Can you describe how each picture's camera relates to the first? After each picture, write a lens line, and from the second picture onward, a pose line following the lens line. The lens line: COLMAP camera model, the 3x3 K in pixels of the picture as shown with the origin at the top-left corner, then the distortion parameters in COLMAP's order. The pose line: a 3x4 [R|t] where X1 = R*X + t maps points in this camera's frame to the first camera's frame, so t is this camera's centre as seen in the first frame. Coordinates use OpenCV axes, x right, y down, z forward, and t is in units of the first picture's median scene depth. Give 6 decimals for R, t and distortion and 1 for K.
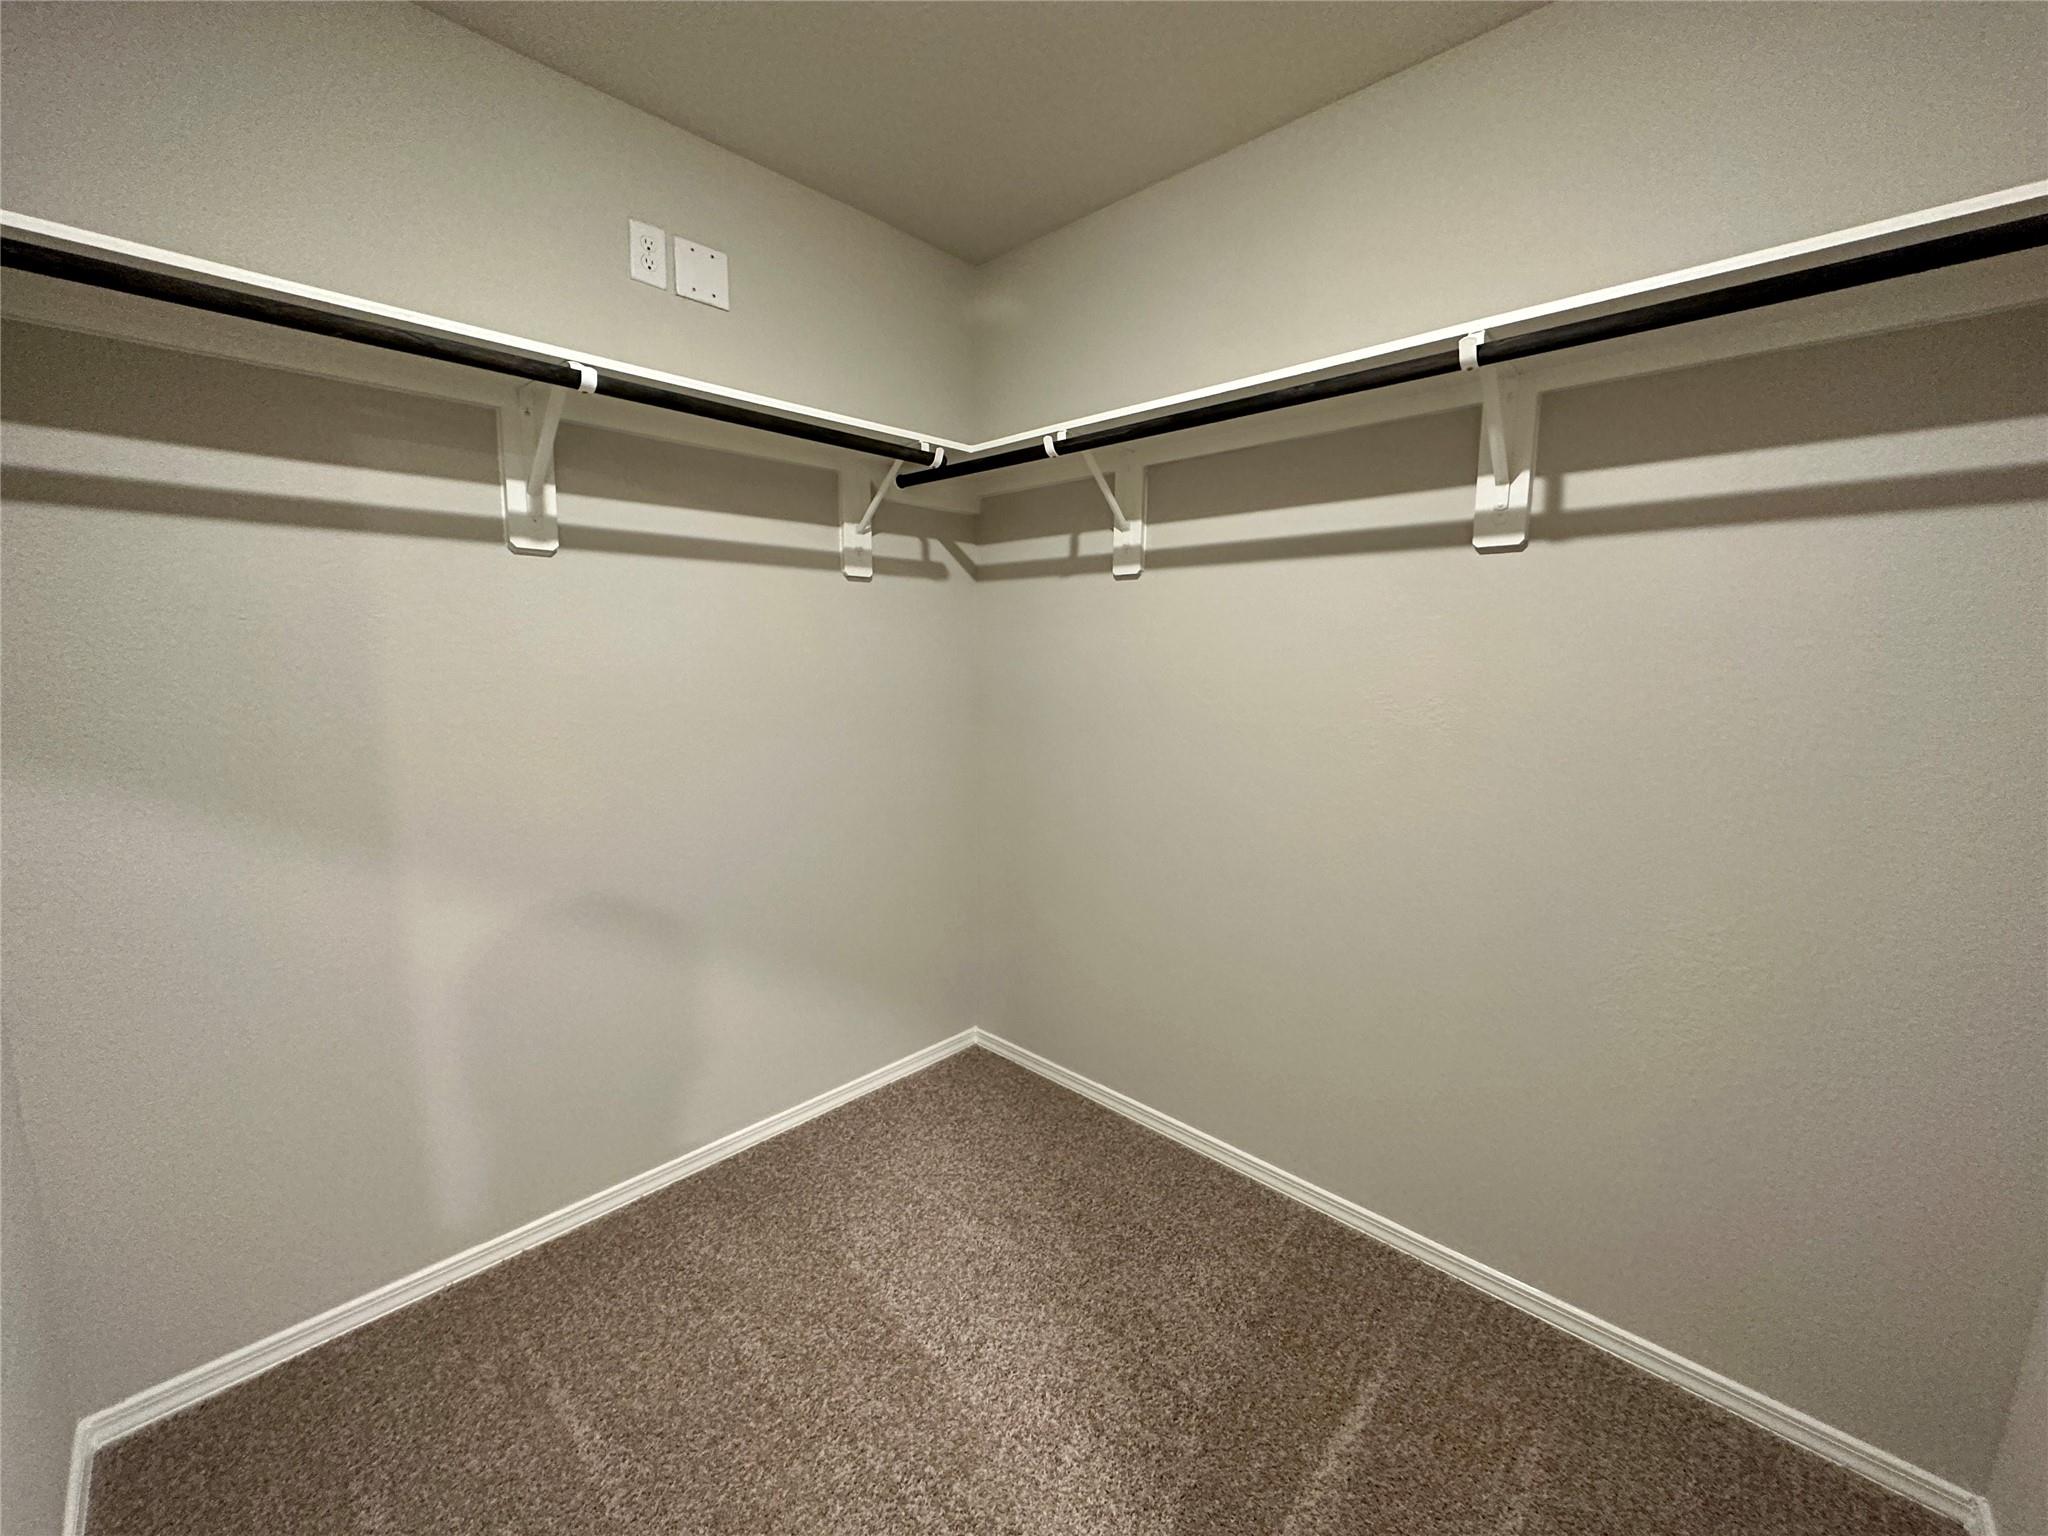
lens RADIAL K [[817.8, 0, 1019.9], [0, 817.8, 775.9], [0, 0, 1]] dist [-0.002615, 0.000543]
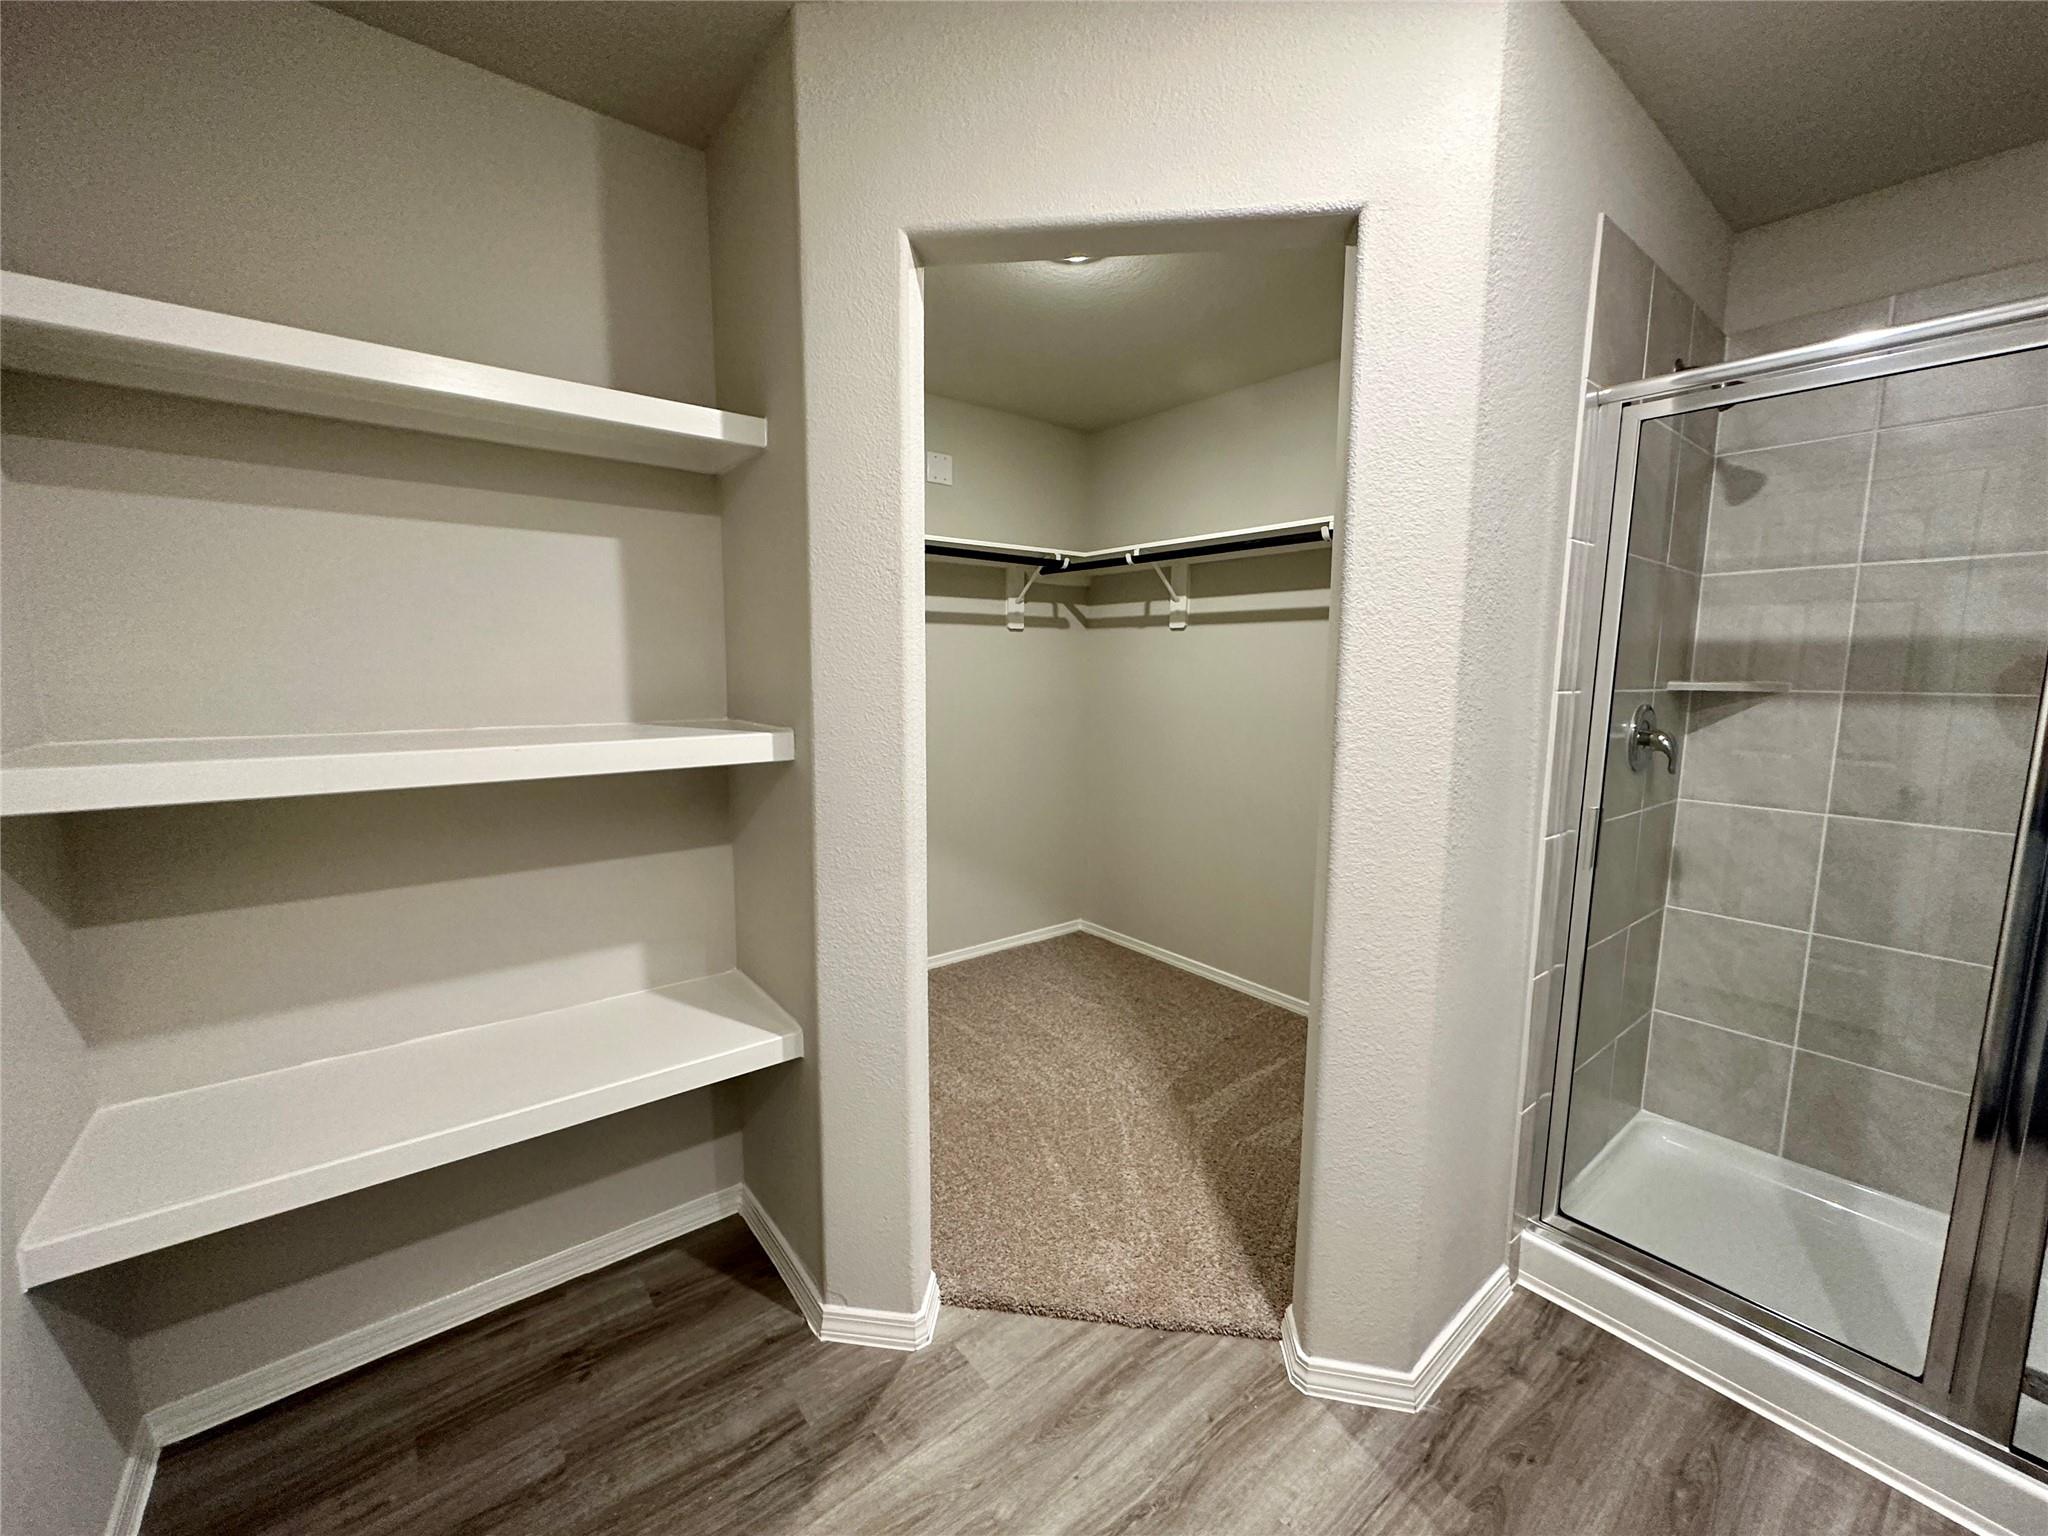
lens RADIAL K [[817.8, 0, 1023.8], [0, 817.8, 766.0], [0, 0, 1]] dist [-0.002615, 0.000543]
pose [[0.991459, 0.018227, -0.129138, 0.041387], [-0.021698, 0.999439, -0.025525, 0.082610], [0.128600, 0.028109, 0.991298, -0.678470]]
